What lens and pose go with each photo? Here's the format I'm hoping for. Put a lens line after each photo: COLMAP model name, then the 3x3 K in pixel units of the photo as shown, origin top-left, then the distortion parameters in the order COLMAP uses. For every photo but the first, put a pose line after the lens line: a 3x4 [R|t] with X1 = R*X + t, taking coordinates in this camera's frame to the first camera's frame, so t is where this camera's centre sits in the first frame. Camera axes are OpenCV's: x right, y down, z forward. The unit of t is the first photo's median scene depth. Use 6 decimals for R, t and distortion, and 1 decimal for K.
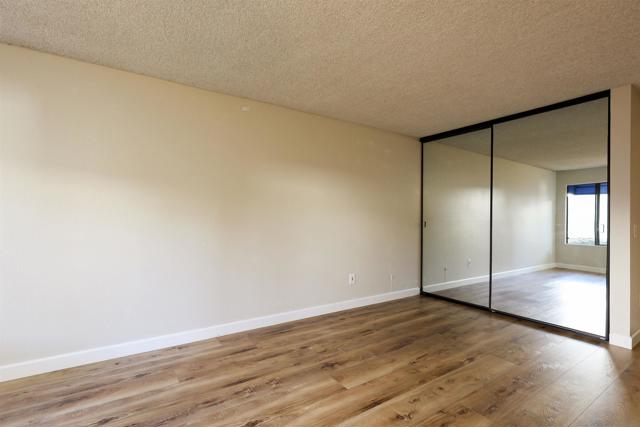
lens RADIAL K [[284.0, 0, 318.5], [0, 284.0, 211.9], [0, 0, 1]] dist [0.003225, 0.000364]
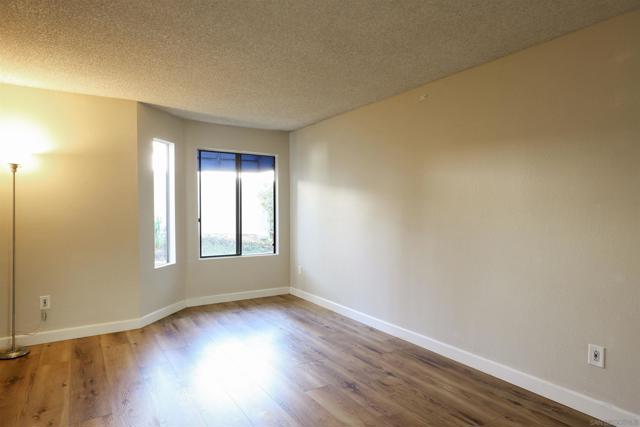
lens RADIAL K [[380.7, 0, 320.2], [0, 380.7, 212.2], [0, 0, 1]] dist [0.008546, 0.001708]
pose [[0.003836, -0.001516, -0.999991, 1.236843], [0.016314, 0.999866, -0.001453, -0.012472], [0.999860, -0.016308, 0.003860, 0.895432]]
